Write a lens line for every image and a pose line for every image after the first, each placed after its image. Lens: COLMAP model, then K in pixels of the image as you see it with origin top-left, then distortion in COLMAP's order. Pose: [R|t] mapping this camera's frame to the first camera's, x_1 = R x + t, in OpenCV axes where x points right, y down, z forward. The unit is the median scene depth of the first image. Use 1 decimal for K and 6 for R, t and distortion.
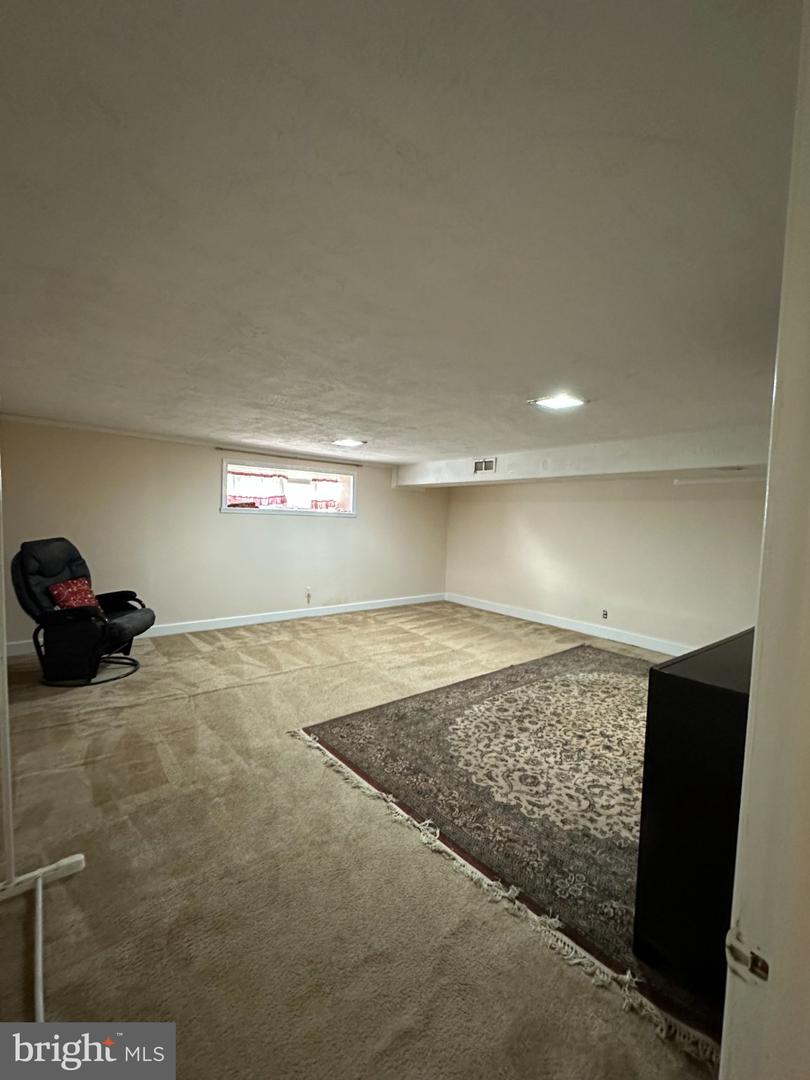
lens RADIAL K [[457.1, 0, 405.0], [0, 457.1, 540.0], [0, 0, 1]] dist [0.001475, 0.000244]
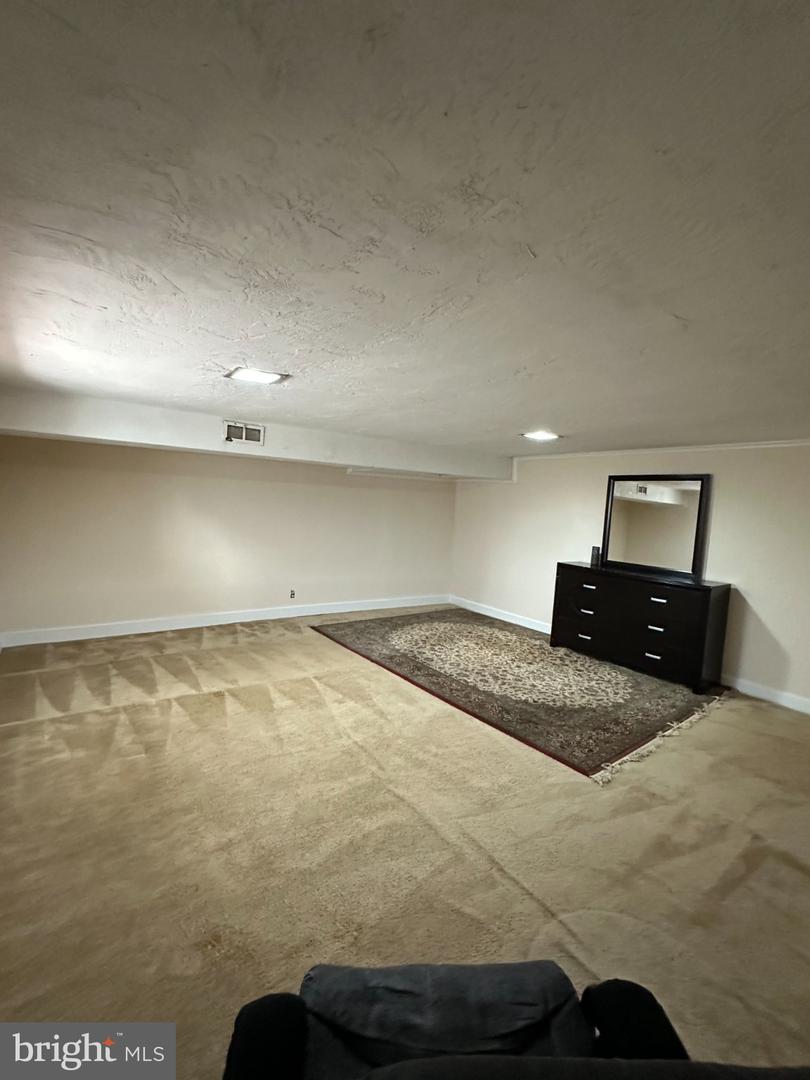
lens RADIAL K [[471.0, 0, 405.0], [0, 471.0, 540.0], [0, 0, 1]] dist [0.000064, 0.000443]
pose [[0.037041, -0.112911, 0.992914, -0.865545], [-0.002452, 0.993583, 0.113078, -0.115171], [-0.999311, -0.006623, 0.036527, 1.045914]]
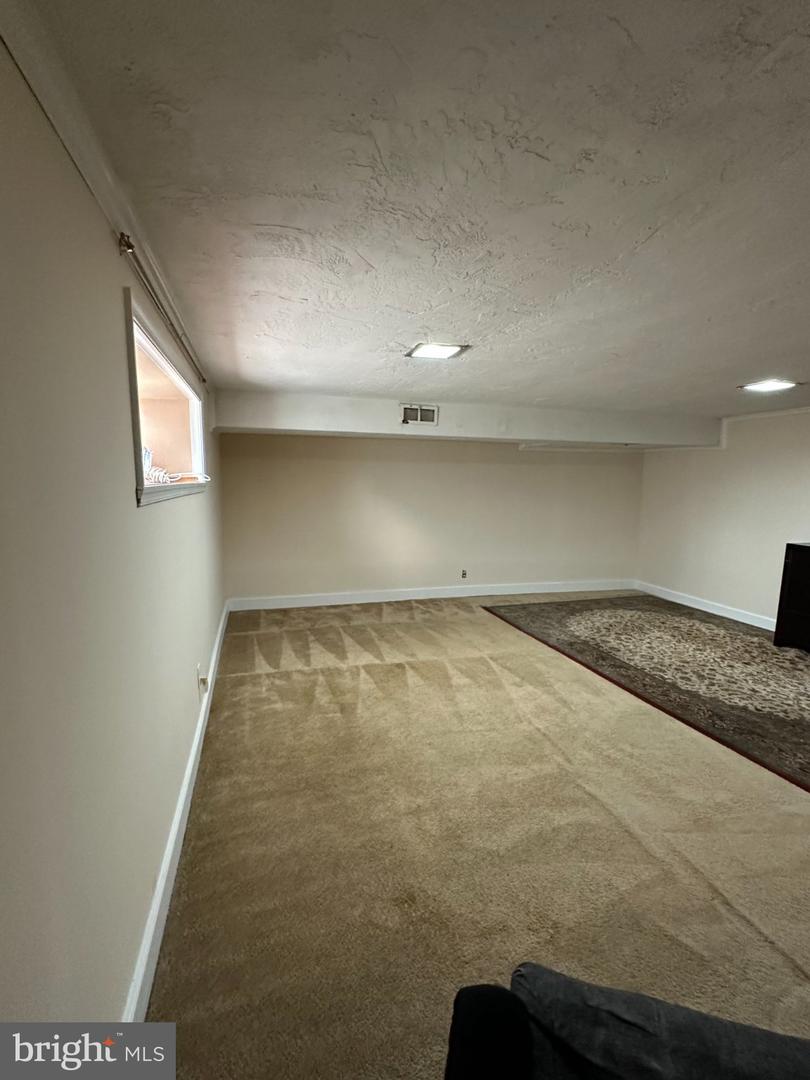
lens RADIAL K [[472.9, 0, 405.0], [0, 472.9, 540.0], [0, 0, 1]] dist [-0.000107, 0.000381]
pose [[0.367879, -0.149371, 0.917798, -0.848272], [0.045929, 0.988728, 0.142505, -0.104223], [-0.928739, -0.010271, 0.370593, 1.075083]]
